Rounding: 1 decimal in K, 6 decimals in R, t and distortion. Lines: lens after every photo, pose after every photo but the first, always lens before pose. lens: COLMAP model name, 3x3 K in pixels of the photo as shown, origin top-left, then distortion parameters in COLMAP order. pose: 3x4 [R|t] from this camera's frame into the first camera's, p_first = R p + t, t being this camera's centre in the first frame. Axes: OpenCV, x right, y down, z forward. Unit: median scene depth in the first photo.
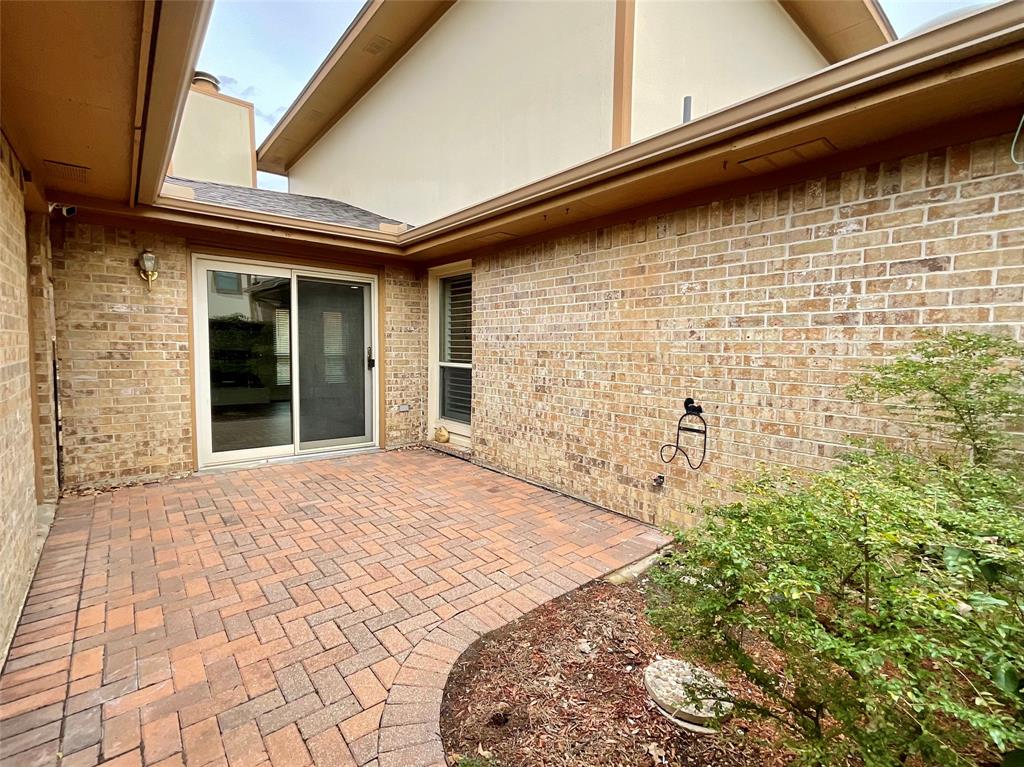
lens RADIAL K [[420.3, 0, 515.7], [0, 420.3, 385.7], [0, 0, 1]] dist [-0.000108, 0.000390]
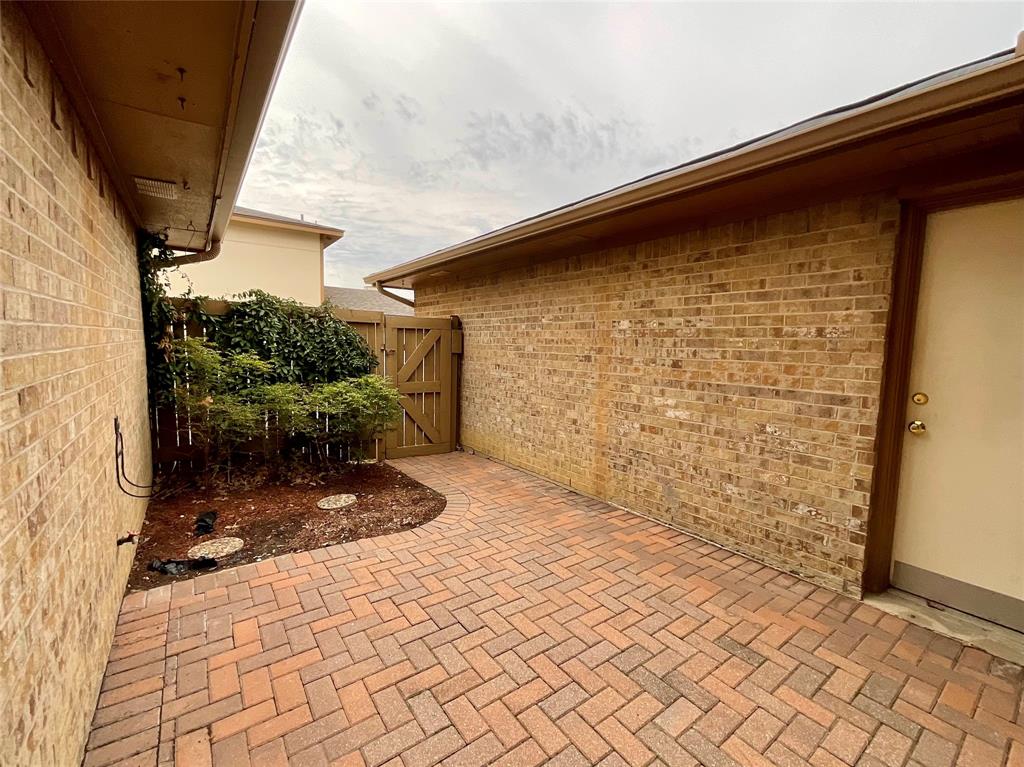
lens RADIAL K [[420.3, 0, 515.7], [0, 420.3, 385.7], [0, 0, 1]] dist [-0.000108, 0.000390]
pose [[-0.995538, -0.051719, 0.078931, -0.477862], [-0.035437, 0.980114, 0.195244, -0.250116], [-0.087459, 0.191576, -0.977573, 2.078265]]
